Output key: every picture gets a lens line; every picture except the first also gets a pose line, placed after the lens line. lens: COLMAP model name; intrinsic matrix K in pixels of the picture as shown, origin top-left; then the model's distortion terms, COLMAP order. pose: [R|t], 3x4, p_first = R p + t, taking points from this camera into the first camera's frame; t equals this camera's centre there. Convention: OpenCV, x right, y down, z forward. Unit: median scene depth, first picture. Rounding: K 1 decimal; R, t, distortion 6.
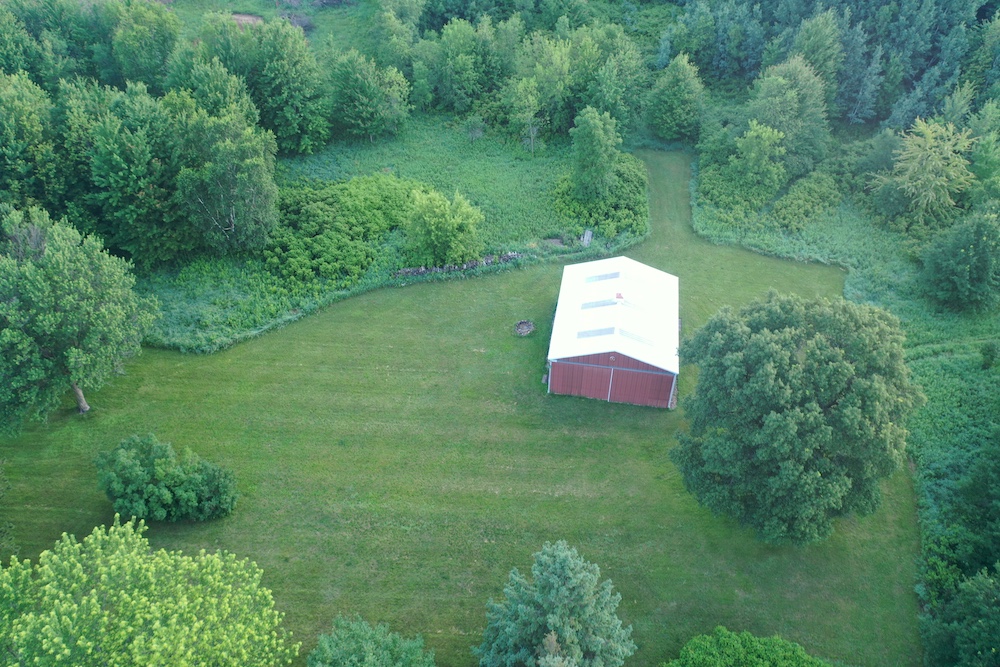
lens RADIAL K [[791.4, 0, 497.5], [0, 791.4, 333.8], [0, 0, 1]] dist [0.002155, 0.001603]
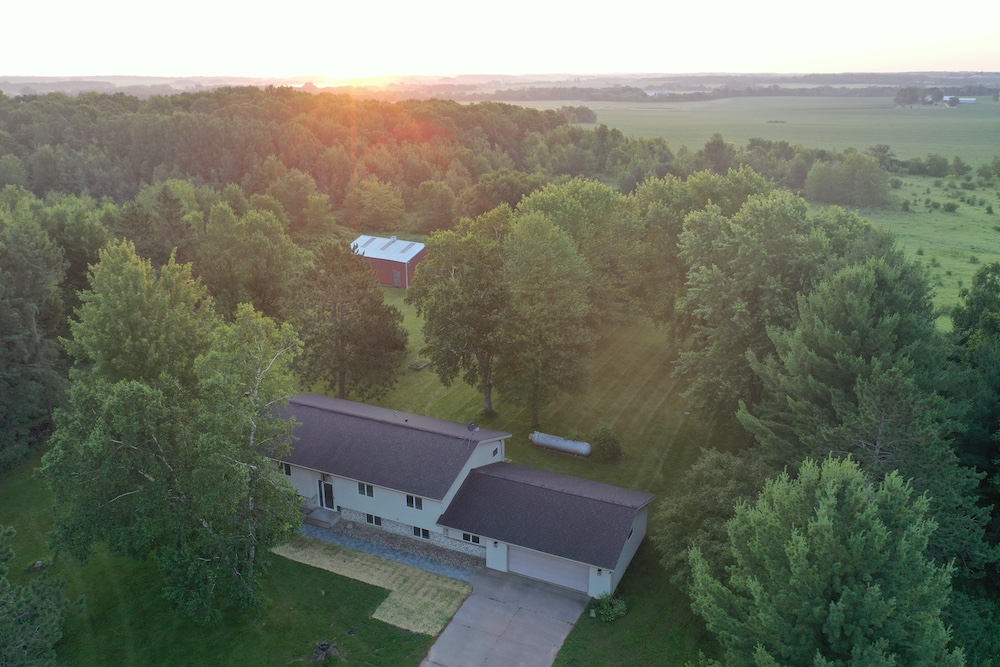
lens RADIAL K [[791.4, 0, 497.8], [0, 791.4, 333.3], [0, 0, 1]] dist [0.002155, 0.001603]
pose [[0.376382, -0.284956, 0.881553, -1.196465], [0.610920, 0.791677, -0.004930, 0.237843], [-0.696500, 0.540415, 0.472059, 0.088878]]
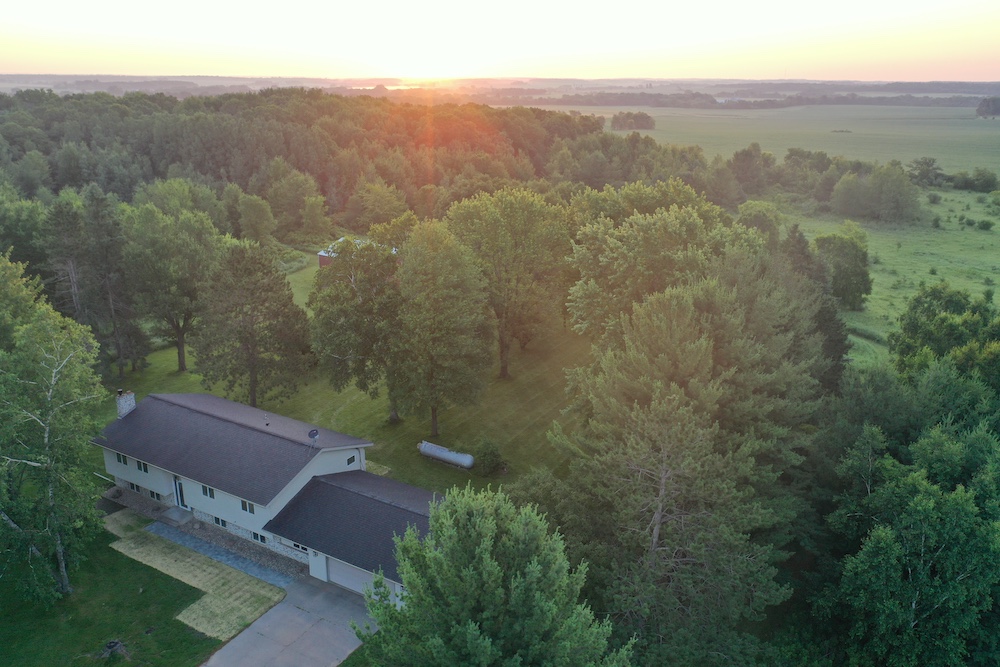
lens RADIAL K [[791.4, 0, 497.2], [0, 791.4, 334.2], [0, 0, 1]] dist [0.002155, 0.001603]
pose [[0.457894, -0.265863, 0.848322, -1.114584], [0.577525, 0.814416, -0.056490, 0.338813], [-0.675868, 0.515794, 0.526459, -0.033679]]
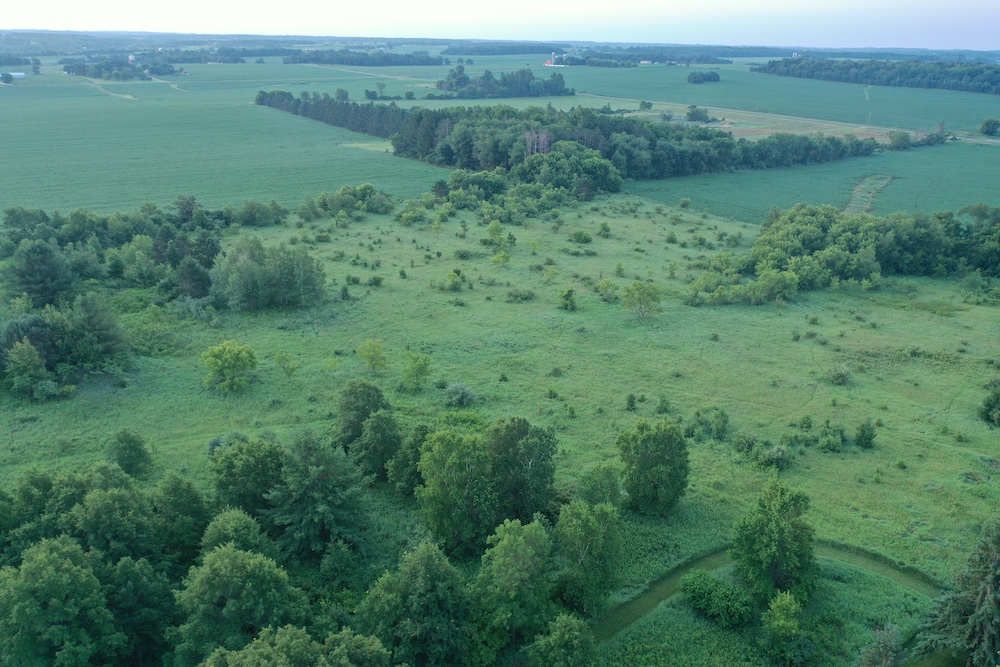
lens RADIAL K [[791.4, 0, 497.8], [0, 791.4, 333.6], [0, 0, 1]] dist [0.002155, 0.001603]
pose [[-0.655517, -0.271347, 0.704747, -0.155081], [0.483842, 0.565611, 0.667818, -0.442504], [-0.579823, 0.778752, -0.239479, 0.504721]]
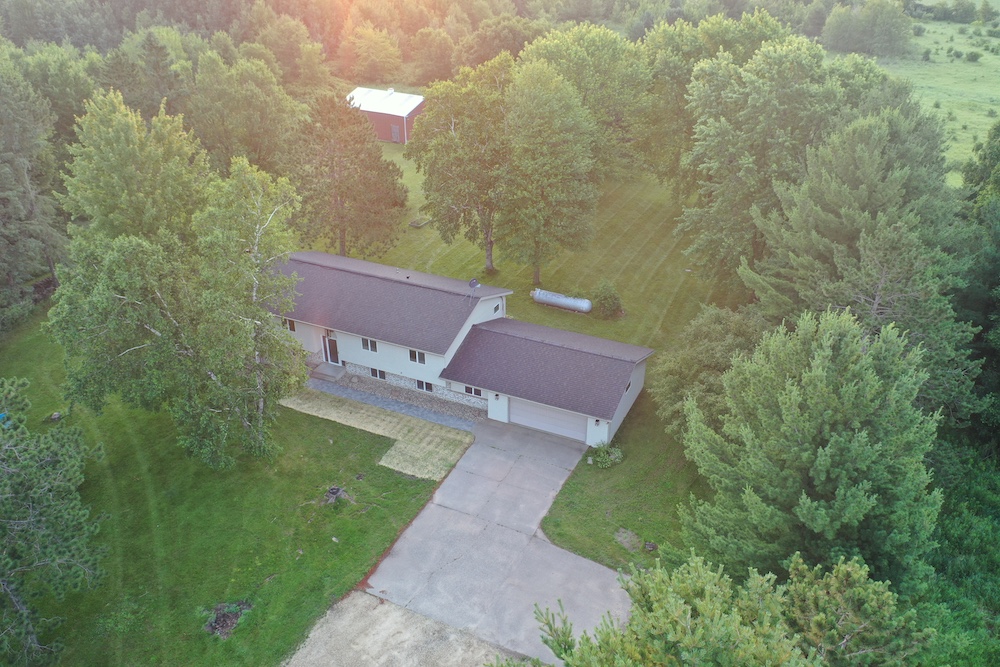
lens RADIAL K [[791.4, 0, 497.8], [0, 791.4, 332.7], [0, 0, 1]] dist [0.002155, 0.001603]
pose [[0.377756, -0.434975, 0.817372, -1.196629], [0.611564, 0.780028, 0.132462, 0.240140], [-0.695191, 0.449837, 0.560675, 0.090430]]
